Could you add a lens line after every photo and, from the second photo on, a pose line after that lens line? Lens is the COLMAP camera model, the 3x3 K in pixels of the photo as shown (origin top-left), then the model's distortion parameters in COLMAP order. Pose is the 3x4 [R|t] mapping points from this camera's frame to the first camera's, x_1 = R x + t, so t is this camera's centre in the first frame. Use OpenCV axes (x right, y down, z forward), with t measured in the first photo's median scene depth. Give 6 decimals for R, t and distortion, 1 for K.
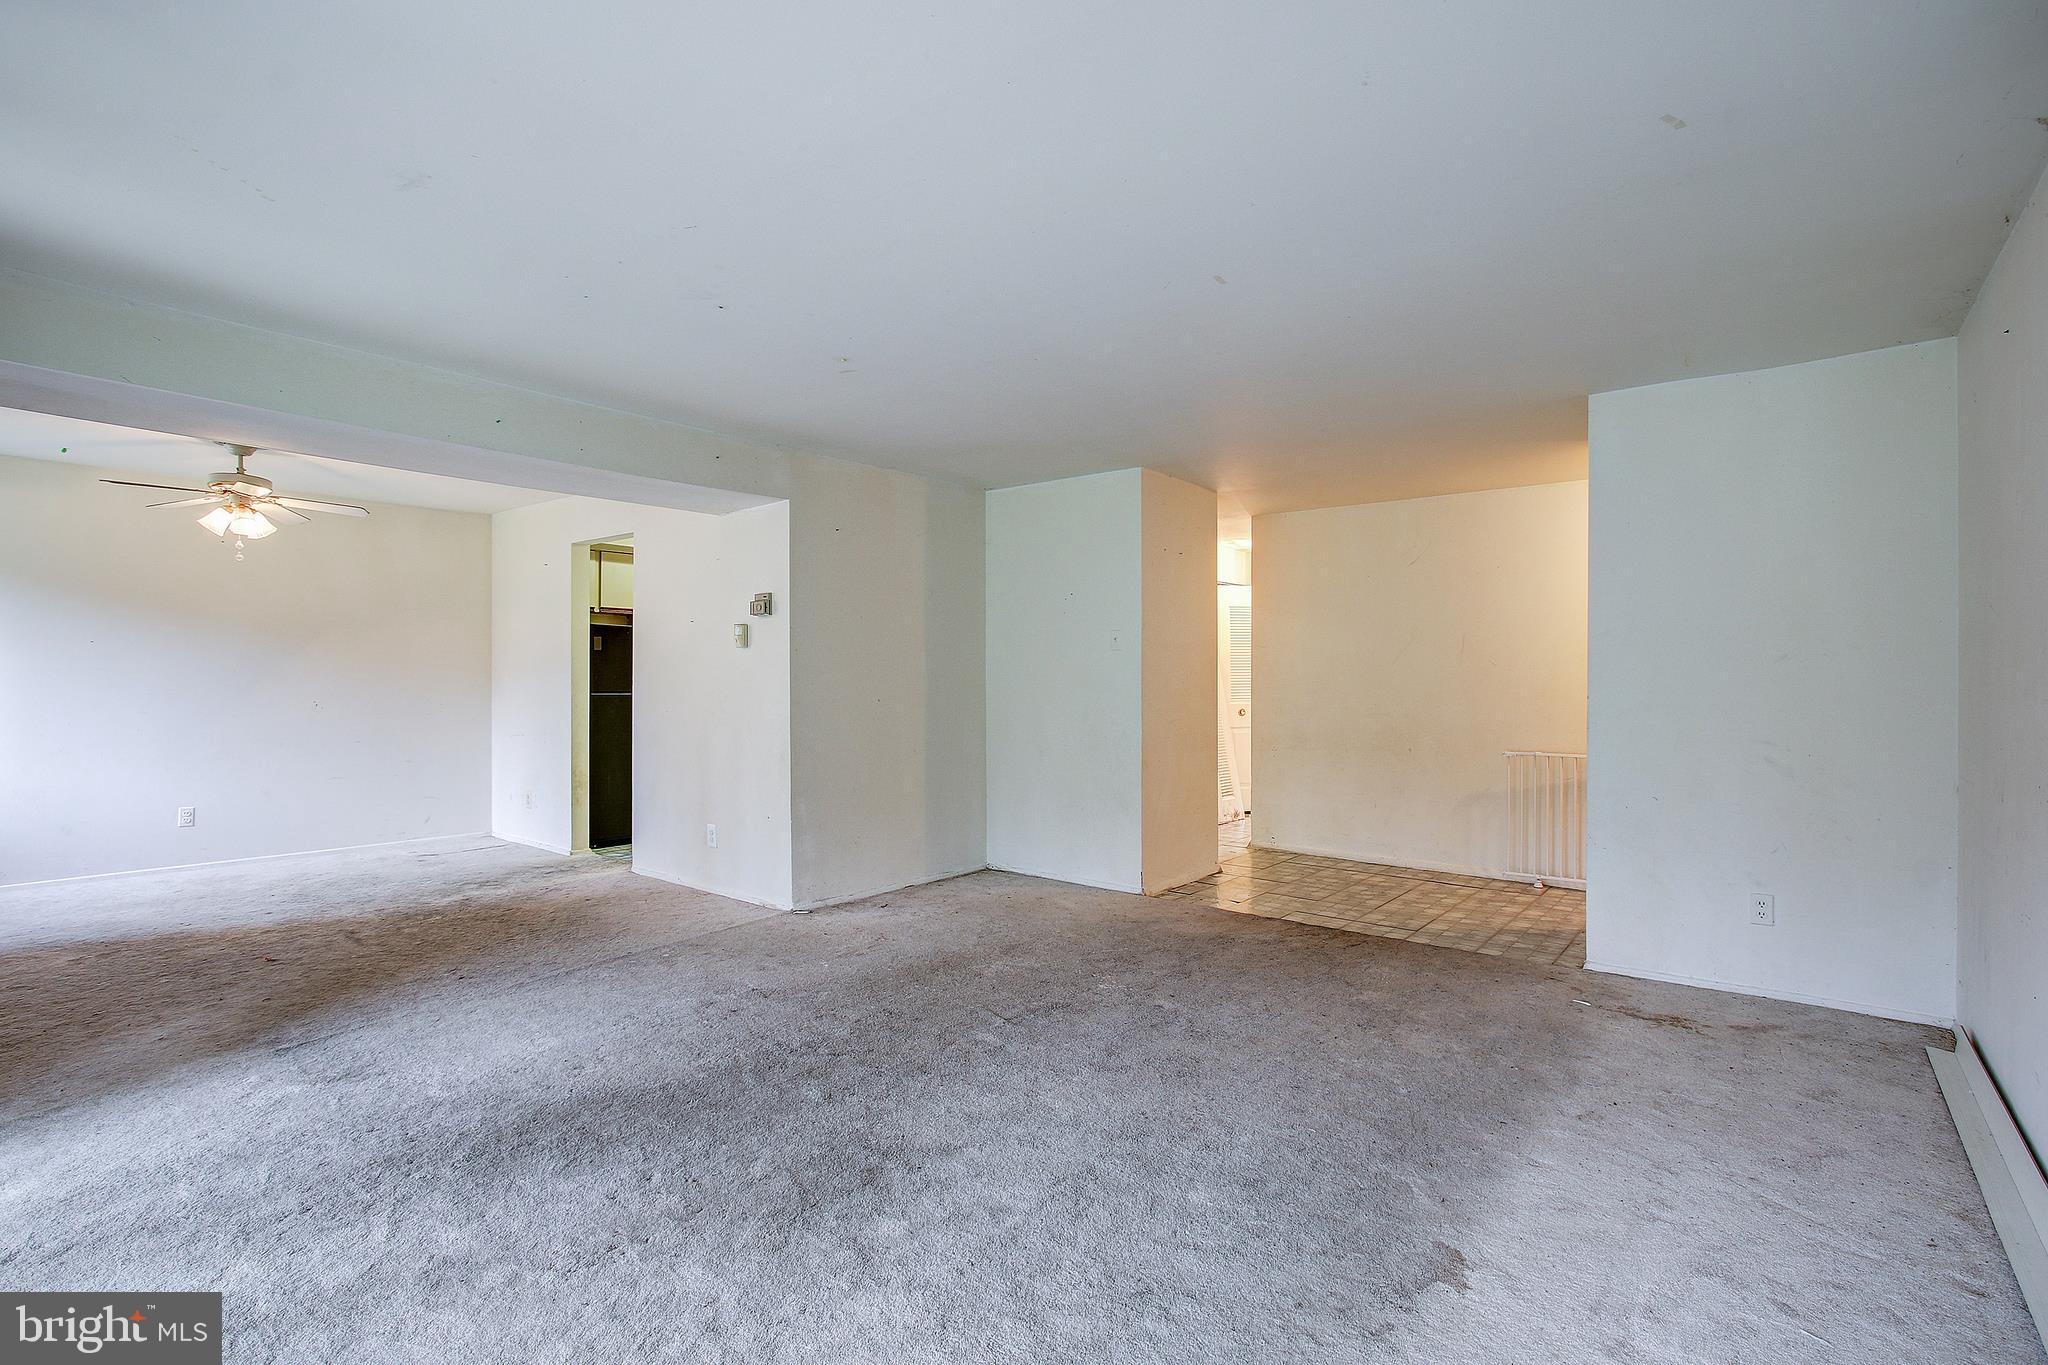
lens RADIAL K [[950.4, 0, 1038.8], [0, 950.4, 683.9], [0, 0, 1]] dist [-0.002732, 0.000672]
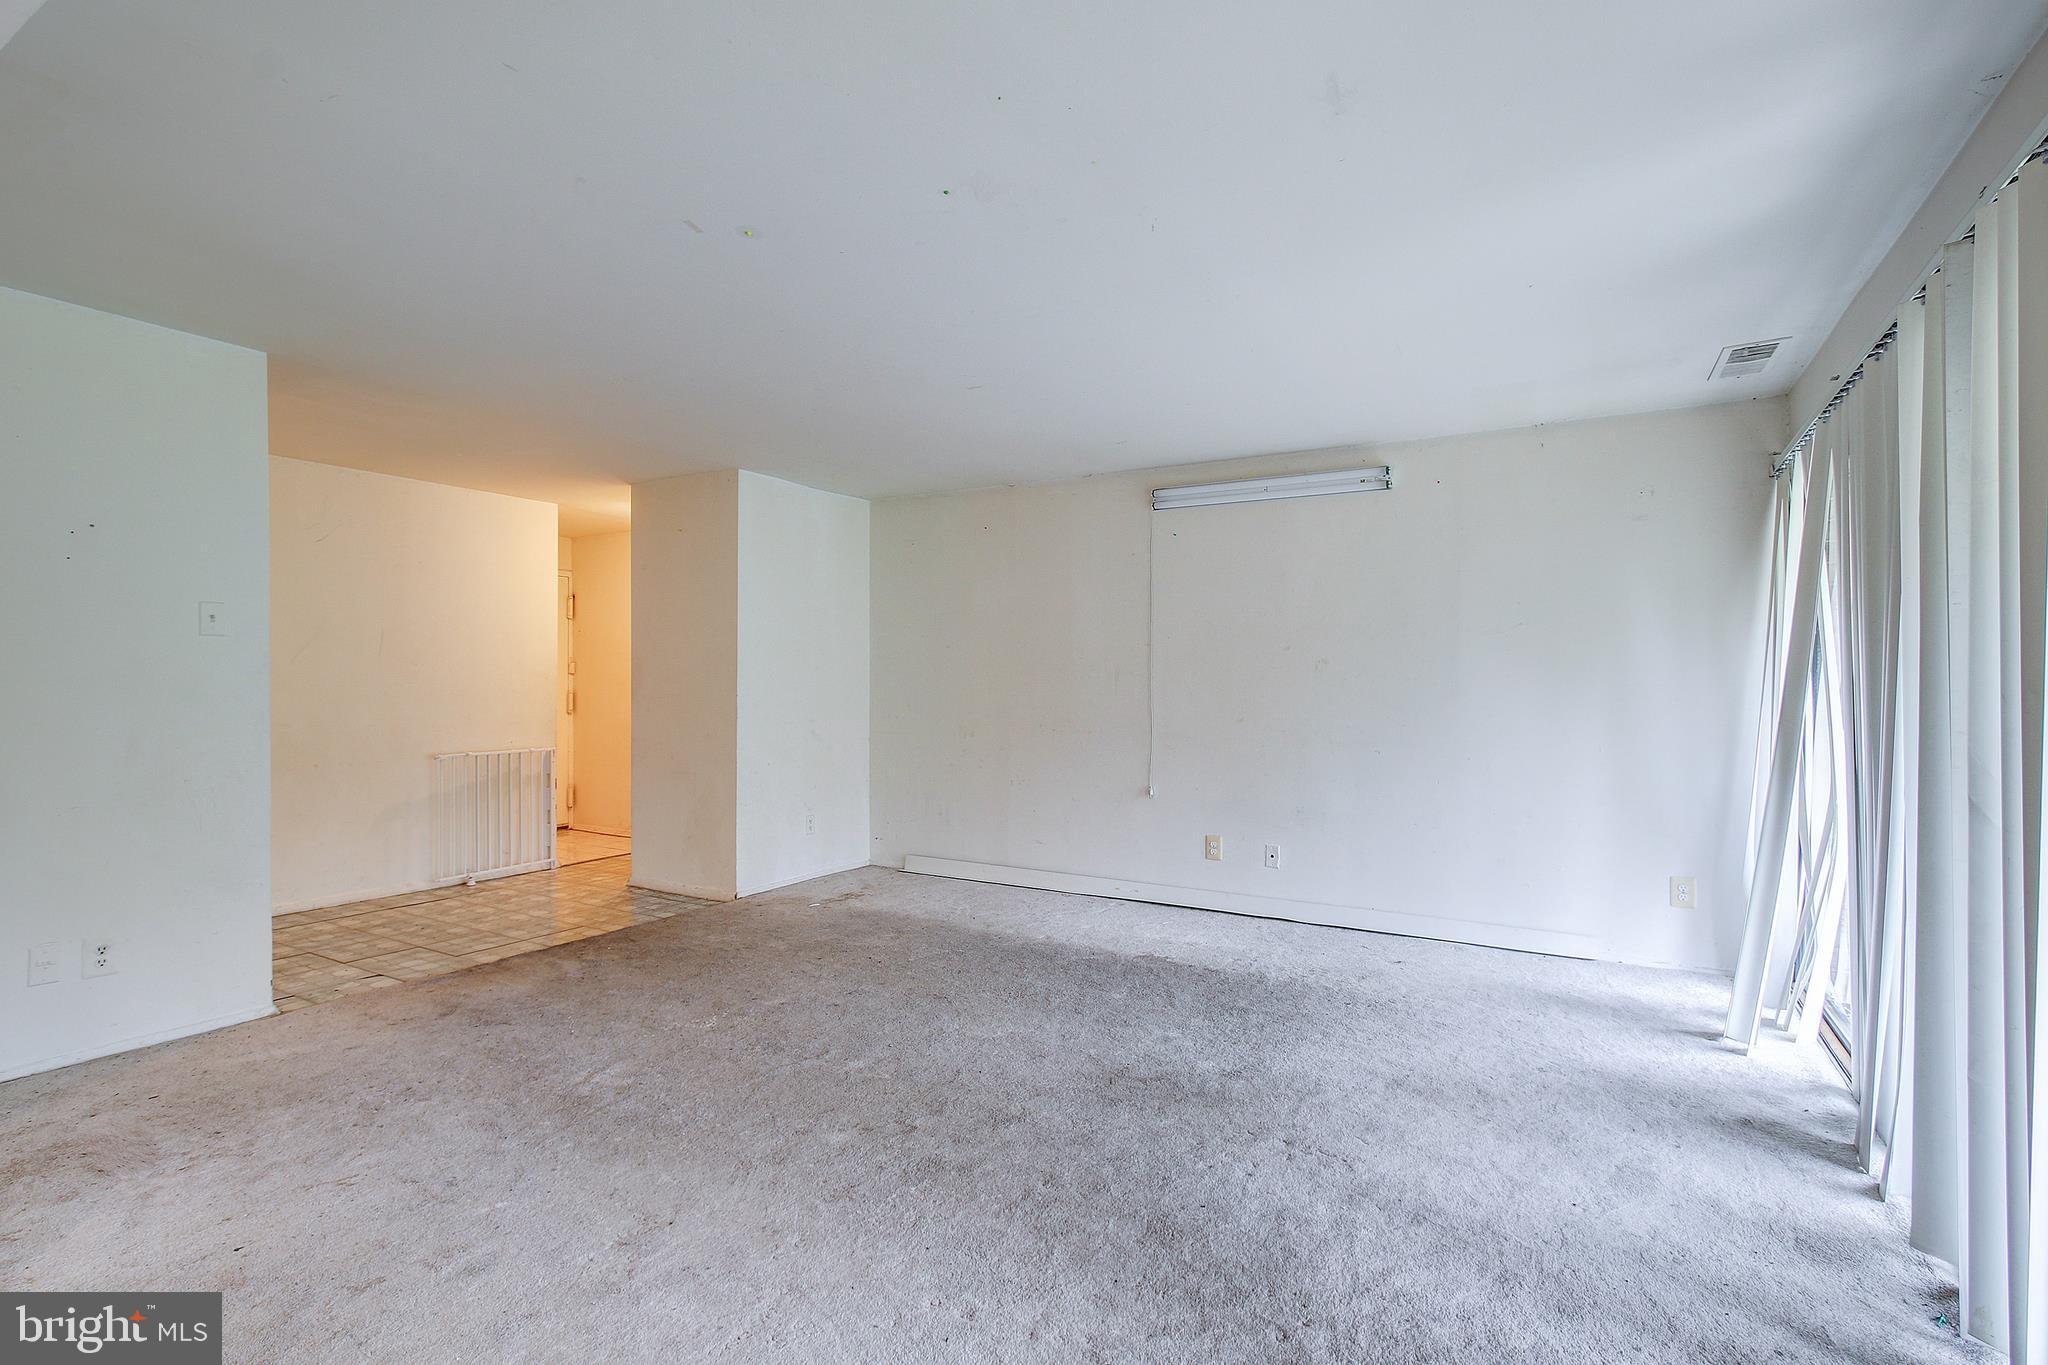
lens RADIAL K [[950.4, 0, 1038.8], [0, 950.4, 683.9], [0, 0, 1]] dist [-0.002732, 0.000672]
pose [[-0.145522, -0.002271, 0.989352, -0.892715], [0.002372, 0.999994, 0.002645, -0.007632], [-0.989352, 0.002731, -0.145515, 0.841991]]
